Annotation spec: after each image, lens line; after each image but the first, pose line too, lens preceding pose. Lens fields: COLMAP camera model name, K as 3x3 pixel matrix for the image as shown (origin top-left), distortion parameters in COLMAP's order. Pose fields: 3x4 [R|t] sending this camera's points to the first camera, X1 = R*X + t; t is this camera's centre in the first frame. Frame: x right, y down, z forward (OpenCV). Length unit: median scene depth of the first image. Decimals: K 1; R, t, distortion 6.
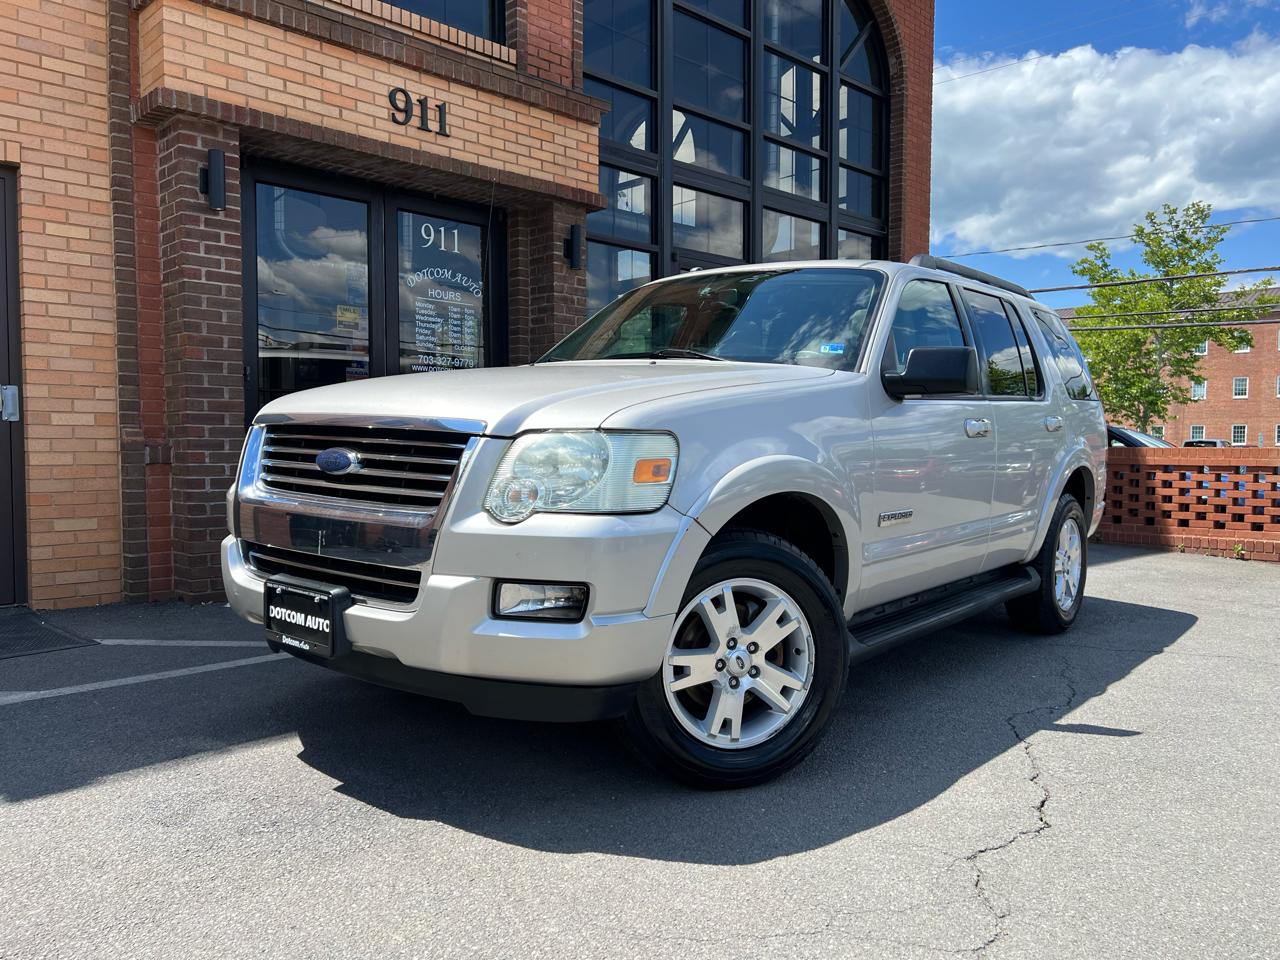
lens RADIAL K [[964.9, 0, 642.3], [0, 964.9, 484.1], [0, 0, 1]] dist [0.043495, -0.046990]
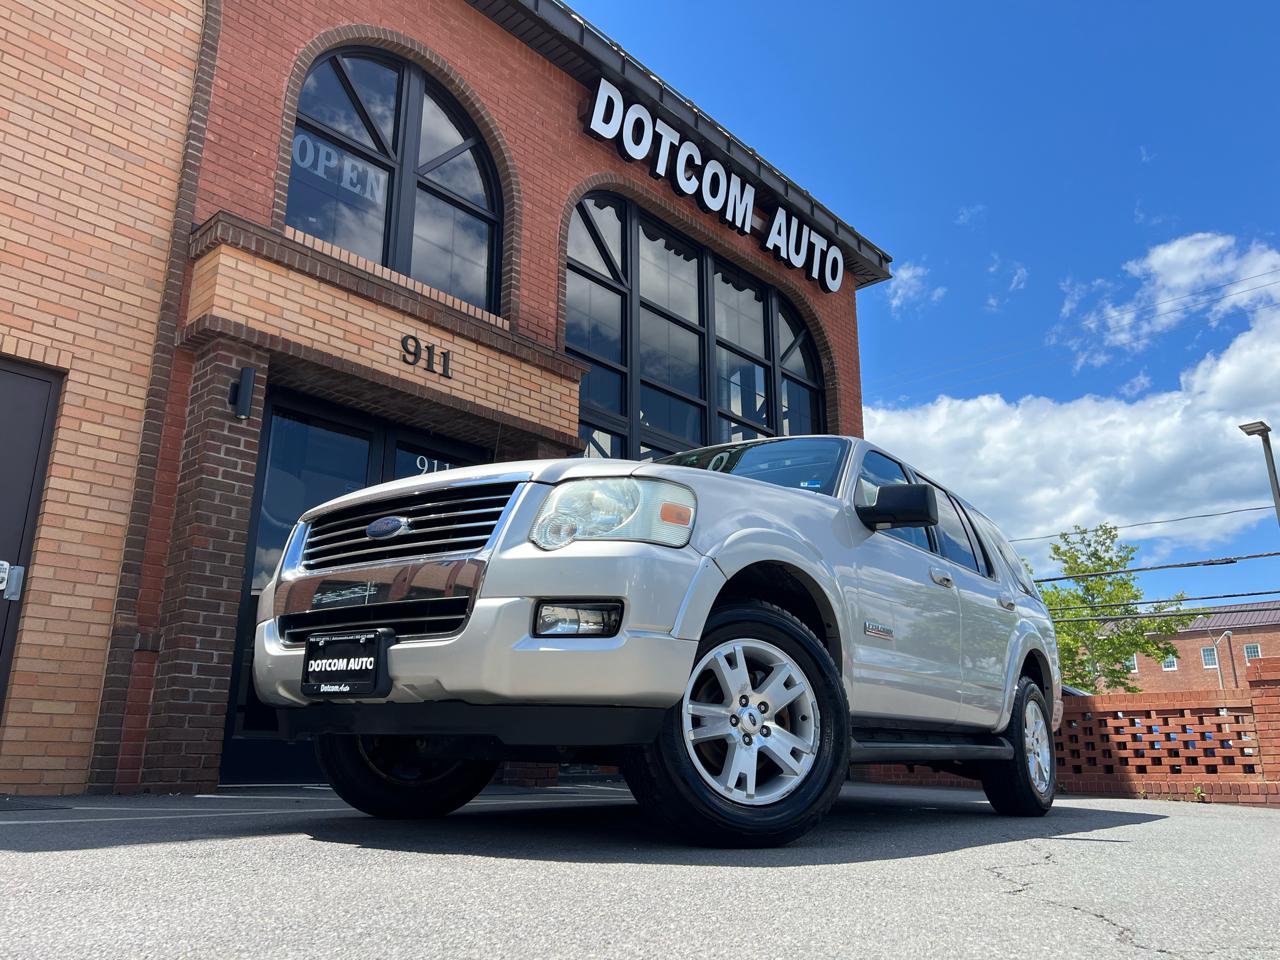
lens RADIAL K [[962.0, 0, 645.0], [0, 962.0, 479.6], [0, 0, 1]] dist [0.052652, -0.060906]
pose [[0.998171, 0.015137, 0.058535, -0.042300], [0.005006, 0.944136, -0.329519, 0.145761], [-0.060253, 0.329209, 0.942333, -0.041441]]
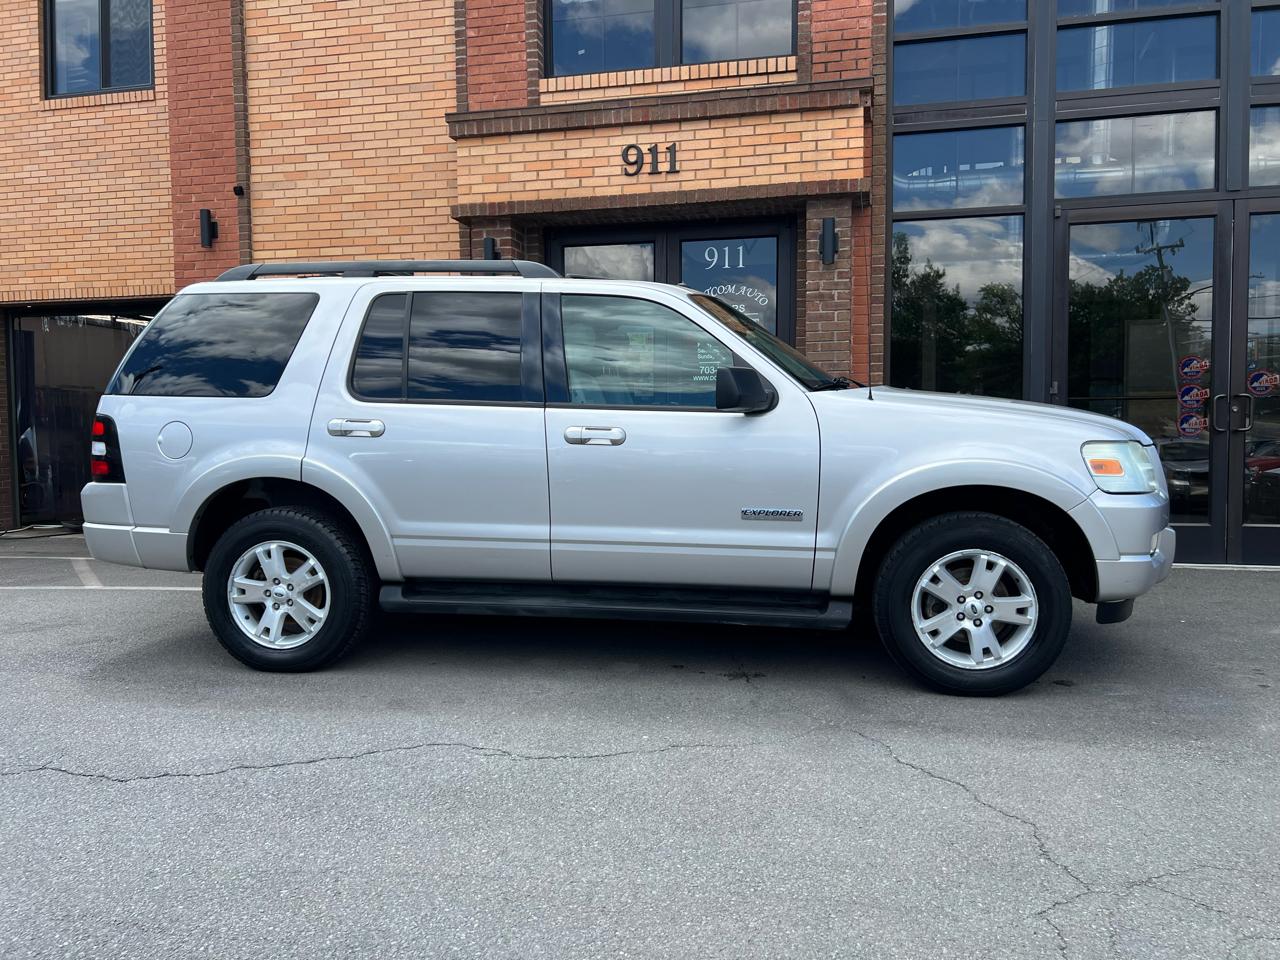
lens RADIAL K [[975.9, 0, 649.5], [0, 975.9, 473.7], [0, 0, 1]] dist [0.041209, -0.054300]
pose [[0.541111, 0.029244, -0.840443, 0.858904], [-0.027463, 0.999477, 0.017096, -0.032887], [0.840503, 0.013831, 0.541631, 0.422605]]
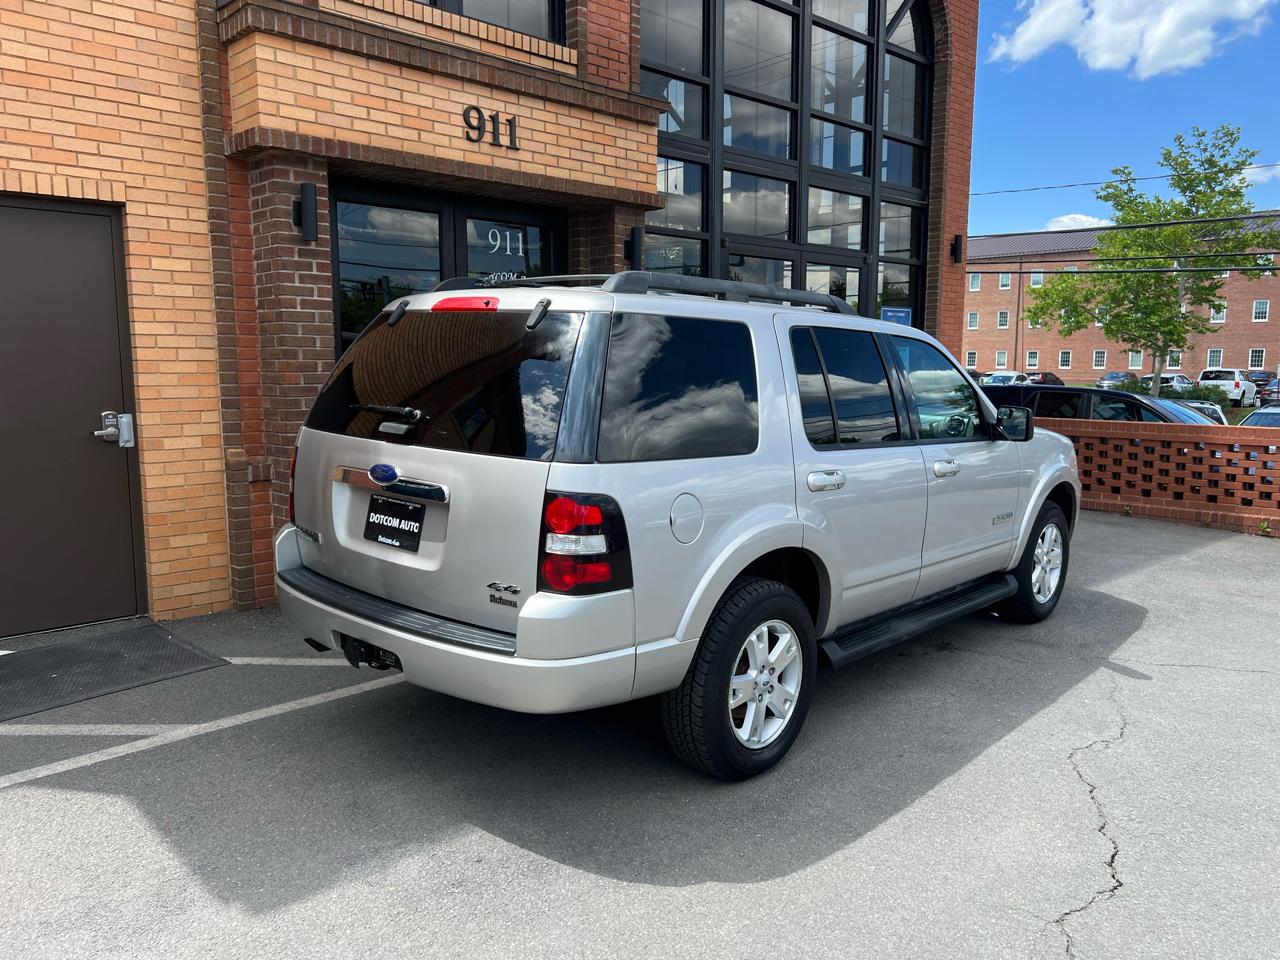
lens RADIAL K [[967.3, 0, 644.3], [0, 967.3, 482.1], [0, 0, 1]] dist [0.040799, -0.044167]
pose [[0.999984, 0.000646, -0.005680, -0.069909], [-0.000173, 0.996567, 0.082796, -0.107569], [0.005714, -0.082793, 0.996550, -0.060893]]
